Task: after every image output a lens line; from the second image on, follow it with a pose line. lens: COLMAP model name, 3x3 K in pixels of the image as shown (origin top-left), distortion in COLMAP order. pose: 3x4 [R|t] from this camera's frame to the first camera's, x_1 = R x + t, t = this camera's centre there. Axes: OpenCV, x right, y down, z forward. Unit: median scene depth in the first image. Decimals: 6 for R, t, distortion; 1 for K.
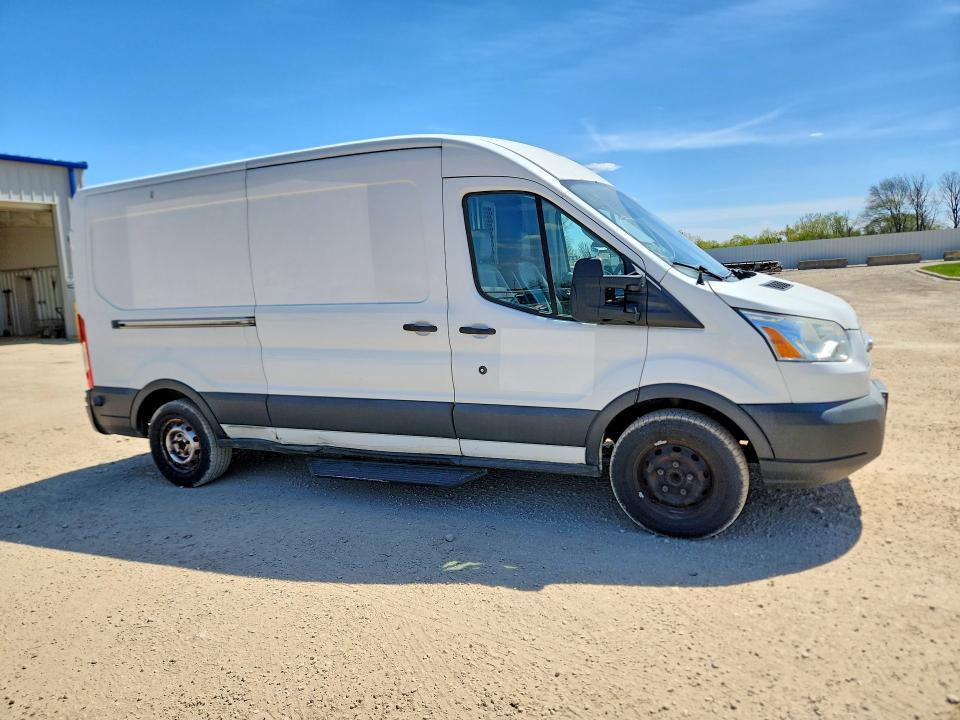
lens RADIAL K [[741.1, 0, 490.3], [0, 741.1, 354.8], [0, 0, 1]] dist [0.009136, 0.002153]
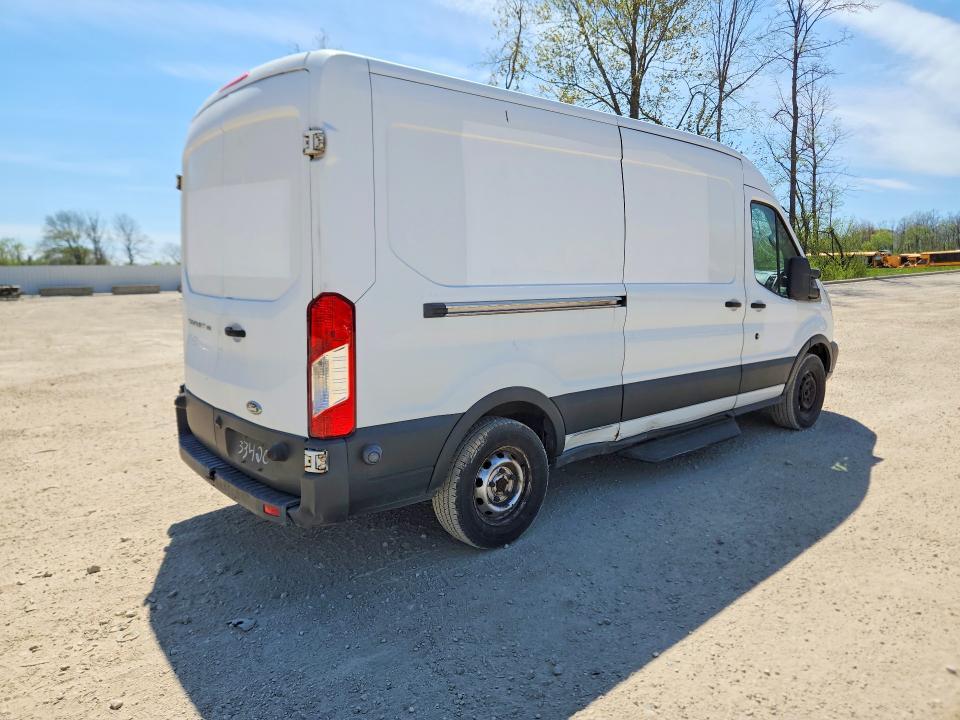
lens RADIAL K [[713.4, 0, 480.0], [0, 713.4, 360.0], [0, 0, 1]] dist [0.037627, 0.001471]
pose [[0.325777, -0.053610, 0.943926, -0.275850], [0.098750, 0.994860, 0.022422, -0.002774], [-0.940276, 0.085908, 0.329396, 0.209319]]
